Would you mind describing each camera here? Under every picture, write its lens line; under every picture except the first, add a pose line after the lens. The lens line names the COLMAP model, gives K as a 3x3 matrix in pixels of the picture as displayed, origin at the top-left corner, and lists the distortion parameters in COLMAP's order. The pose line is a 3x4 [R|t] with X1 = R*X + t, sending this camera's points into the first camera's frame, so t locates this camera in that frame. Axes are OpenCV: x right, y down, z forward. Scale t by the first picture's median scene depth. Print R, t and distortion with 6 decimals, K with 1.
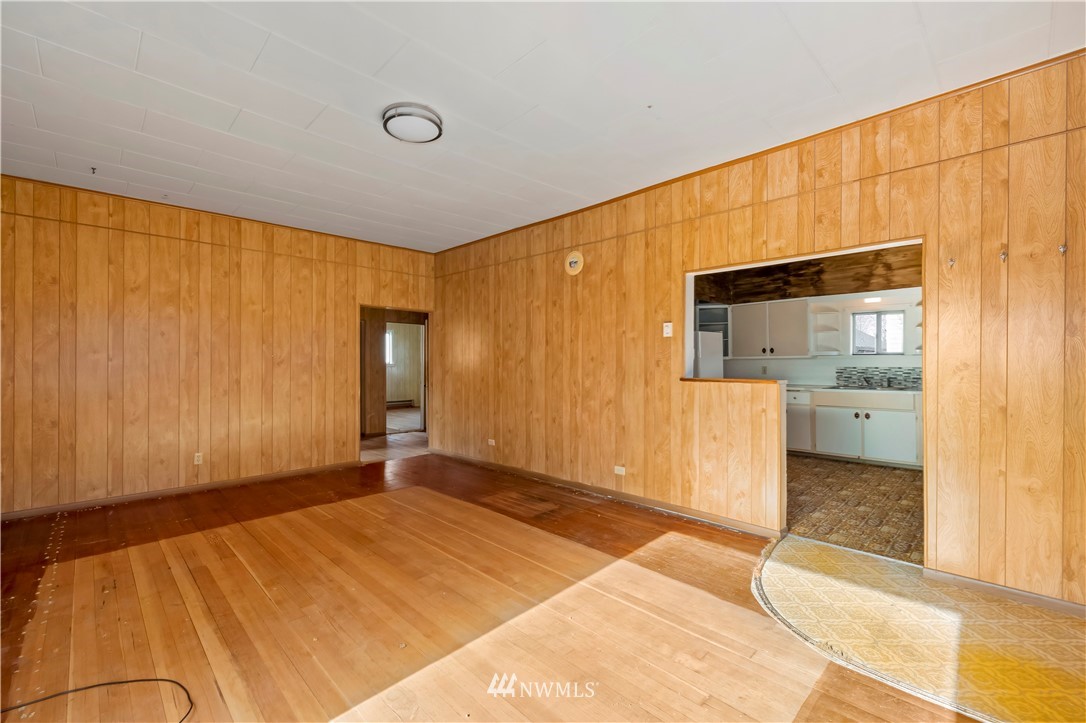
lens RADIAL K [[461.1, 0, 539.3], [0, 461.1, 361.3], [0, 0, 1]] dist [0.001462, 0.000220]
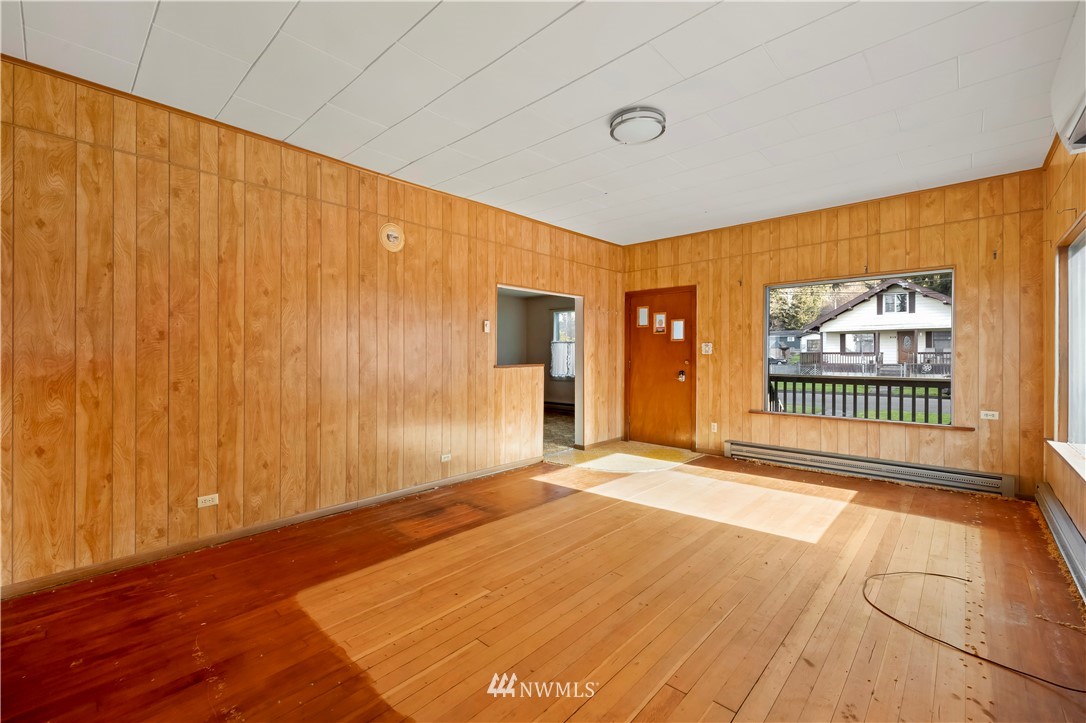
lens RADIAL K [[461.1, 0, 539.9], [0, 461.1, 354.5], [0, 0, 1]] dist [0.001462, 0.000220]
pose [[-0.042275, 0.000477, 0.999106, -0.795943], [-0.001645, 0.999998, -0.000547, 0.004921], [-0.999105, -0.001666, -0.042274, 0.764130]]
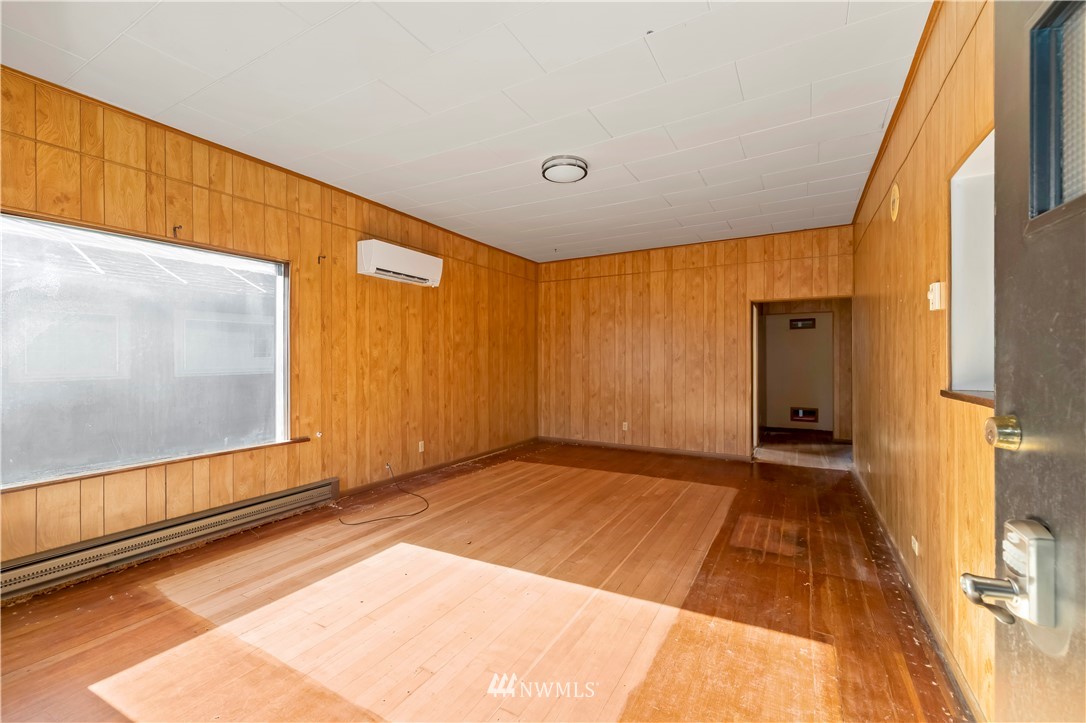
lens RADIAL K [[461.1, 0, 545.0], [0, 461.1, 357.6], [0, 0, 1]] dist [0.001462, 0.000220]
pose [[0.280871, -0.002503, -0.959742, 0.552427], [0.002513, 0.999995, -0.001873, 0.000456], [0.959742, -0.001885, 0.280876, 0.358757]]
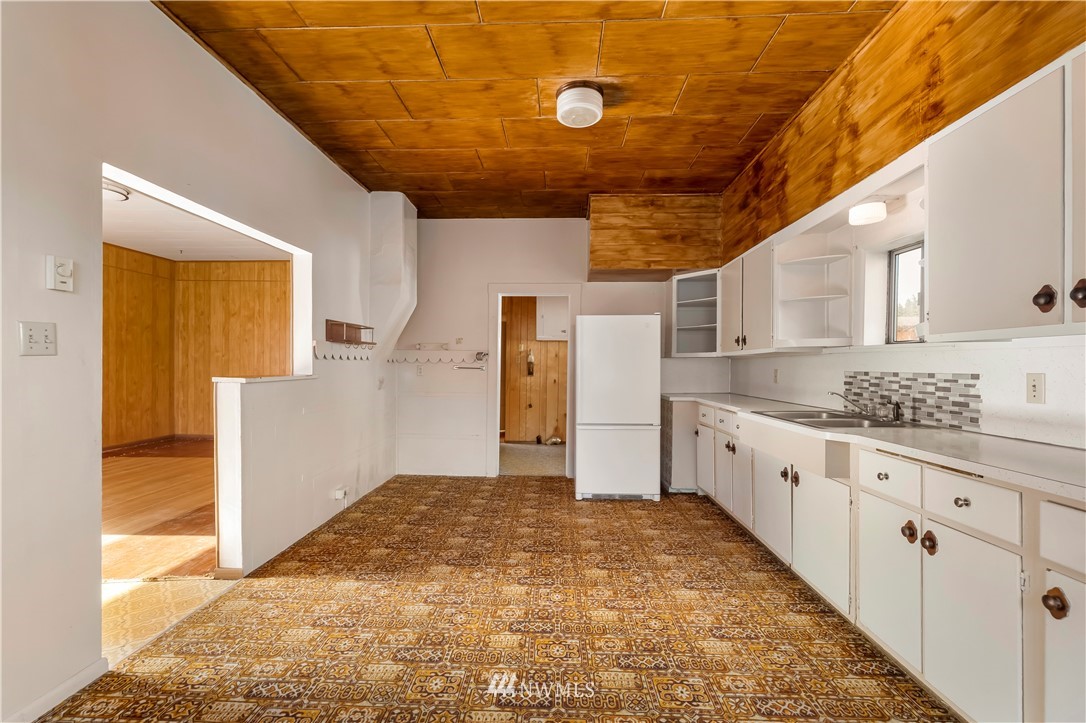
lens RADIAL K [[461.1, 0, 544.6], [0, 461.1, 367.0], [0, 0, 1]] dist [0.001462, 0.000220]
pose [[0.686870, 0.013747, -0.726650, 1.042403], [-0.009753, 0.999905, 0.009697, 0.008322], [0.726715, 0.000427, 0.686939, 0.611066]]
